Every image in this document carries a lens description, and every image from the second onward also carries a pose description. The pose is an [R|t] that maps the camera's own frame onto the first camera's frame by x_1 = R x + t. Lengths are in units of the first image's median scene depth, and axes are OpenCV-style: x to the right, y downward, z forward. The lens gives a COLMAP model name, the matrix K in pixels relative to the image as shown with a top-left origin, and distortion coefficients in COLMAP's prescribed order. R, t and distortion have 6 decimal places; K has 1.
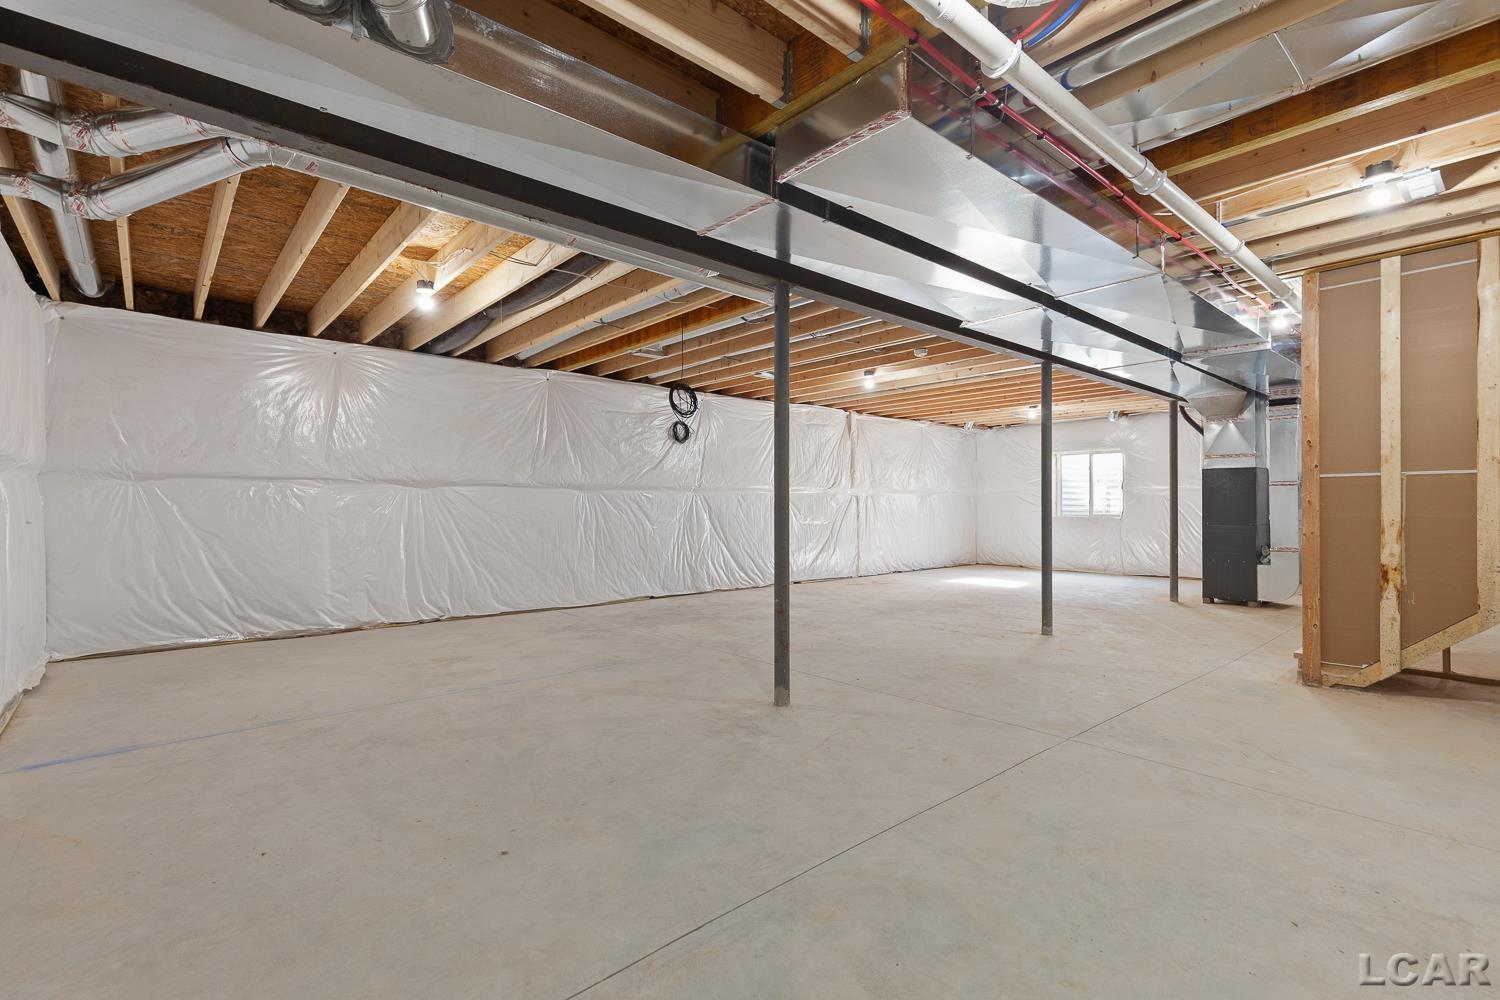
lens RADIAL K [[679.3, 0, 746.9], [0, 679.3, 506.6], [0, 0, 1]] dist [0.007604, -0.000825]
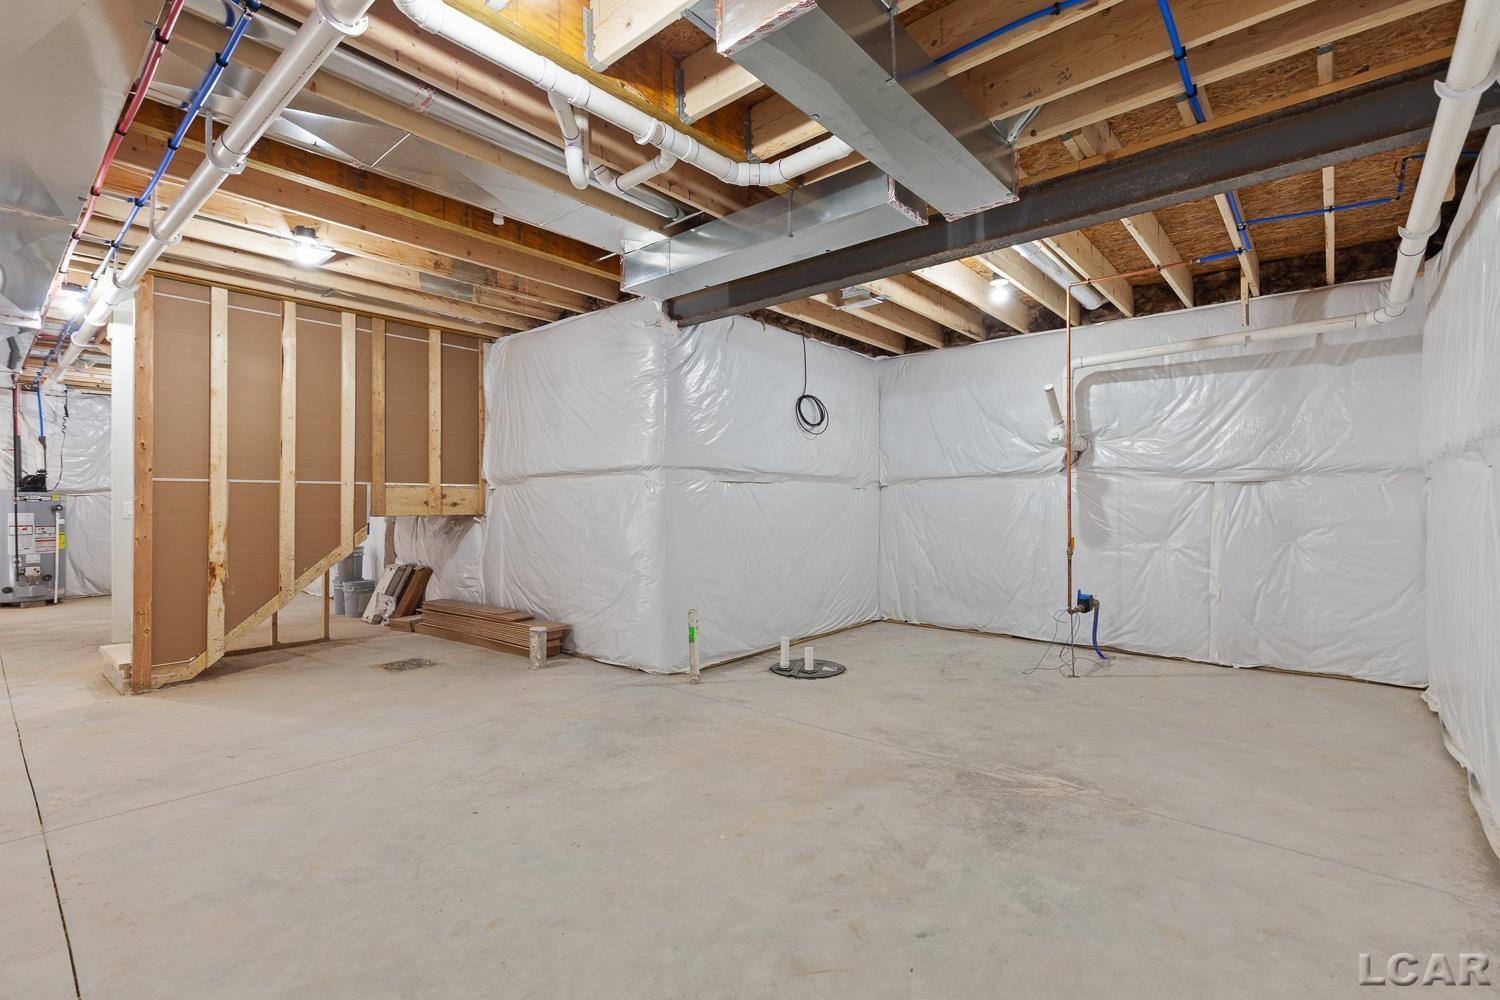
lens RADIAL K [[679.3, 0, 752.9], [0, 679.3, 496.4], [0, 0, 1]] dist [0.007604, -0.000825]
pose [[-0.144604, 0.018811, 0.989311, -0.294413], [0.004658, 0.999821, -0.018330, 0.002819], [-0.989479, 0.001957, -0.144666, 0.298522]]
